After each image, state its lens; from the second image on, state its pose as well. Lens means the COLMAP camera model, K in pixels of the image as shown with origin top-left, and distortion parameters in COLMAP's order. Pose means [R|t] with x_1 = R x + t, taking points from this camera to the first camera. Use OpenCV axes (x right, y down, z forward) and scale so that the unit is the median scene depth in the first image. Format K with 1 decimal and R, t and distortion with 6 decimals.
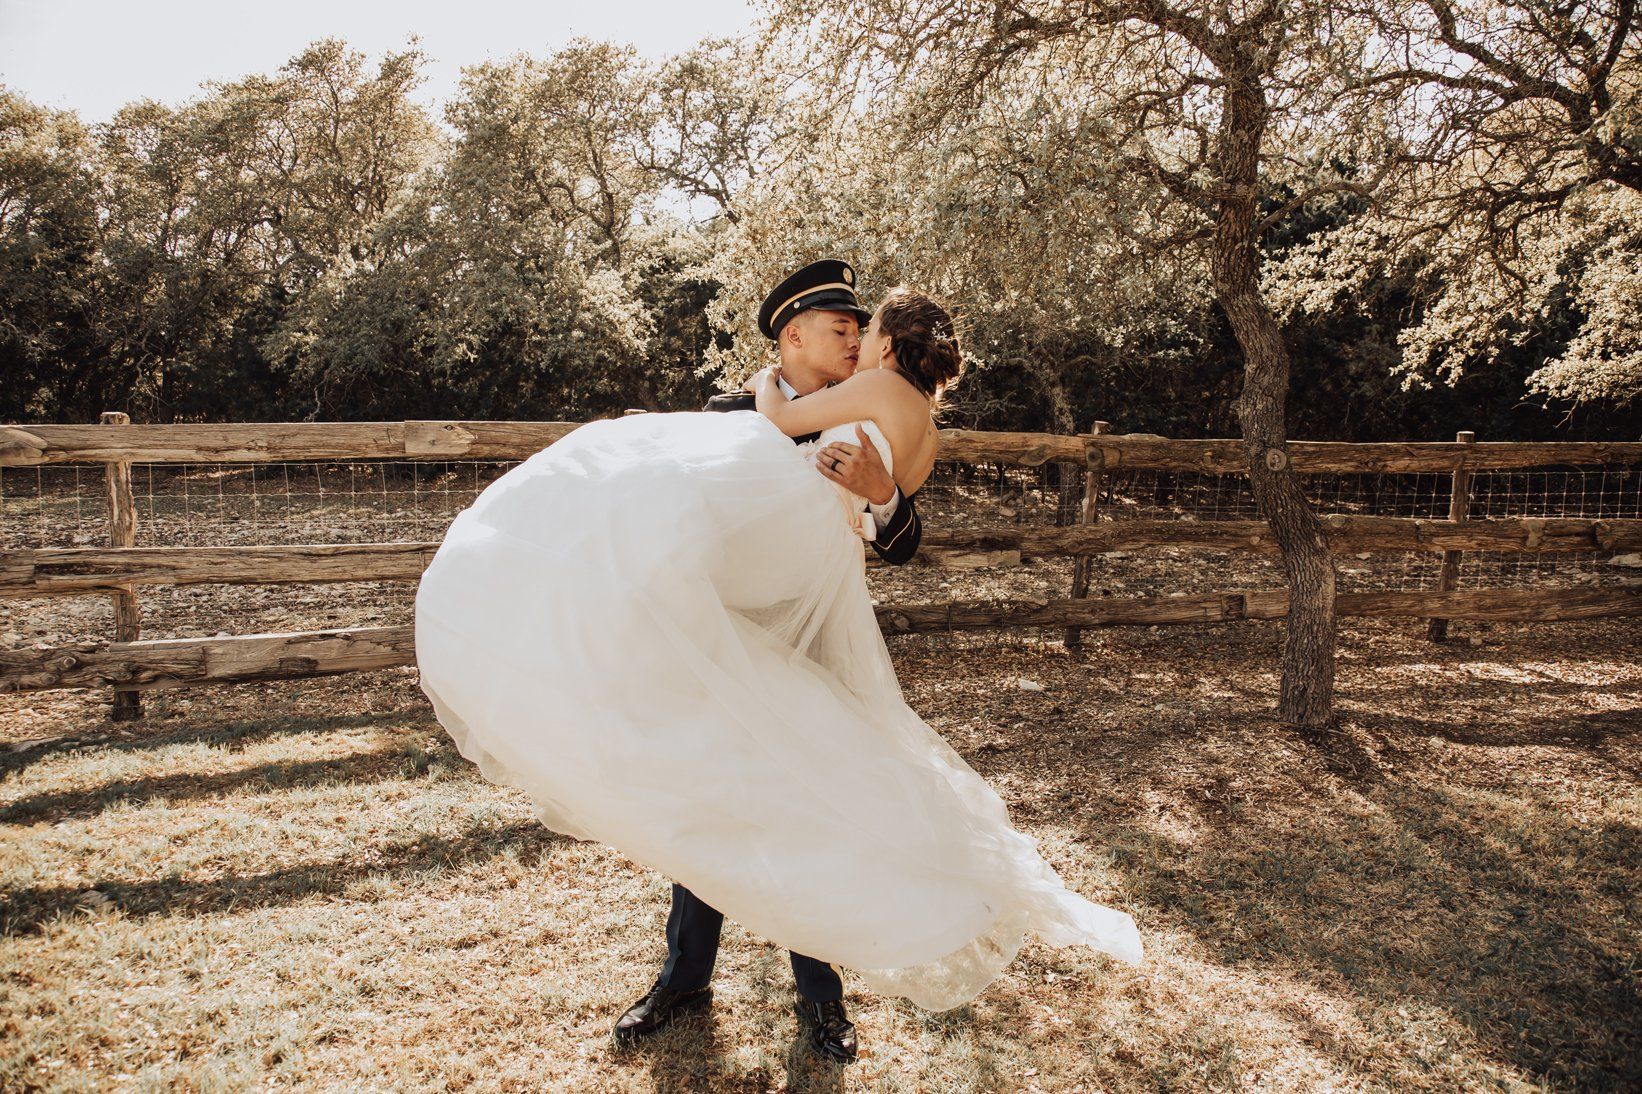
lens RADIAL K [[1293.3, 0, 821.0], [0, 1293.3, 547.0], [0, 0, 1]] dist [-0.034424, 0.051073]
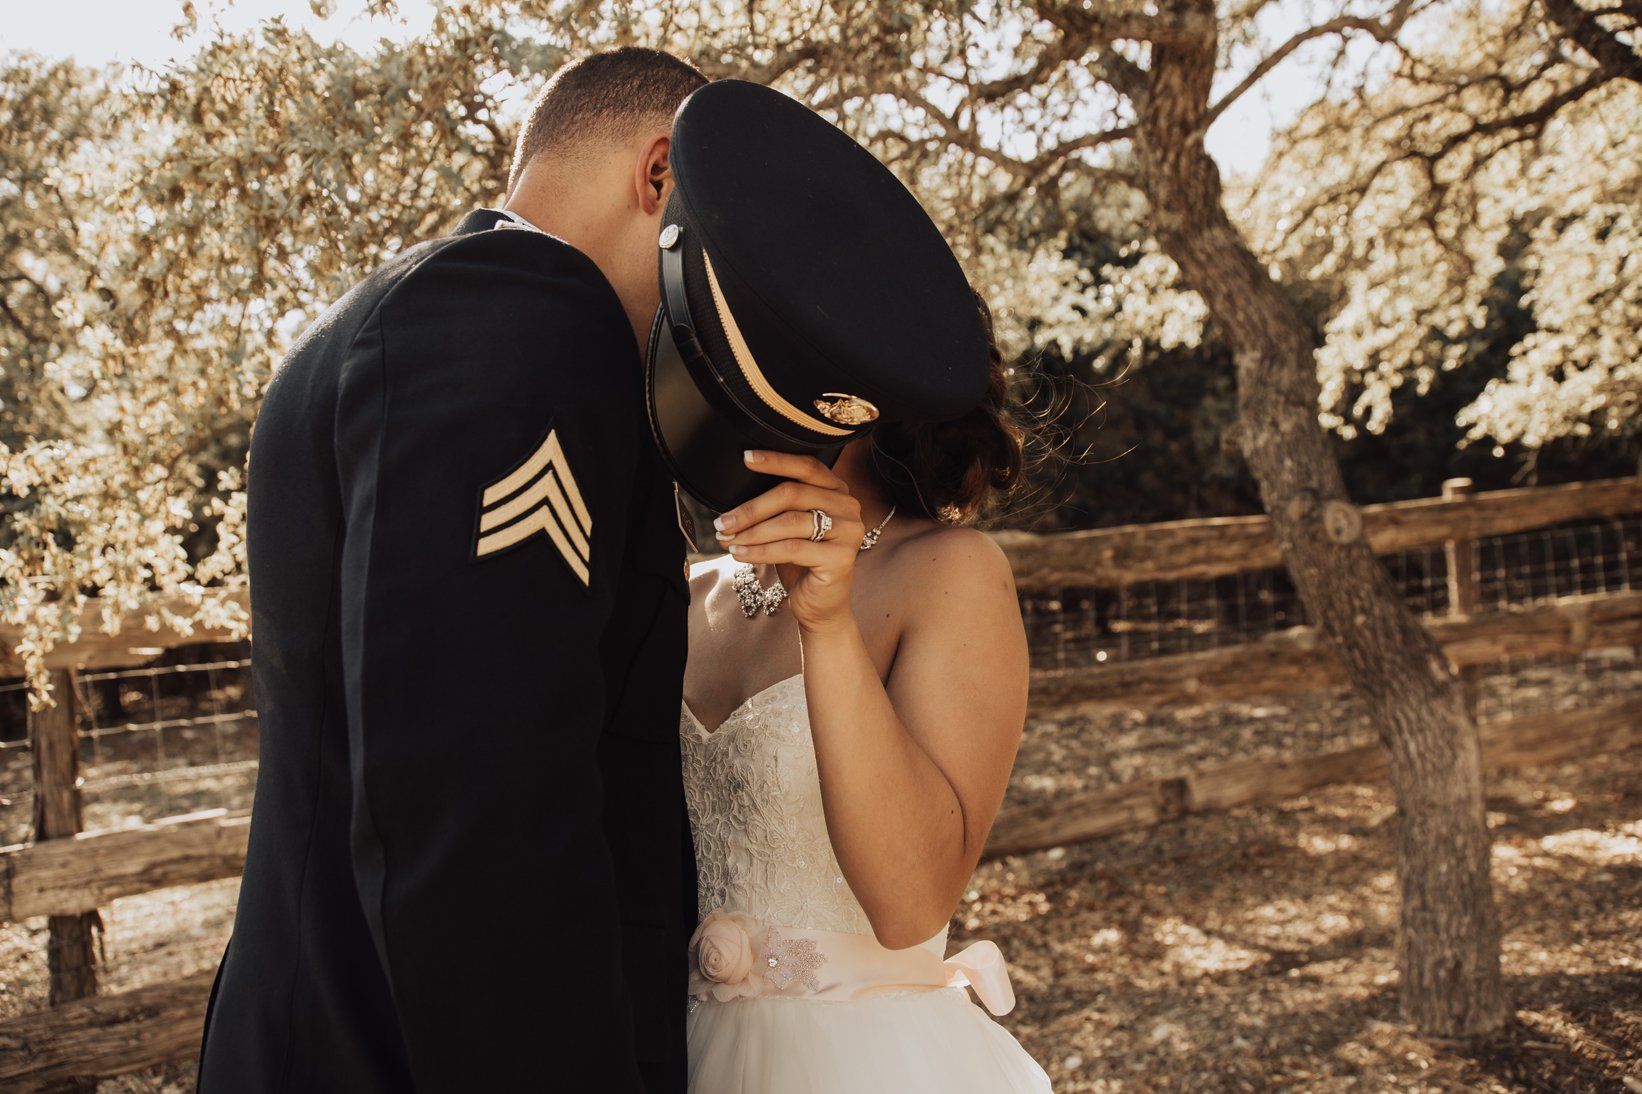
lens RADIAL K [[1427.8, 0, 821.0], [0, 1427.8, 547.0], [0, 0, 1]] dist [0.012398, 0.007796]
pose [[0.968072, -0.104655, 0.227778, 0.016838], [0.134071, 0.983954, -0.117723, -0.013588], [-0.211803, 0.144503, 0.966570, 0.361596]]
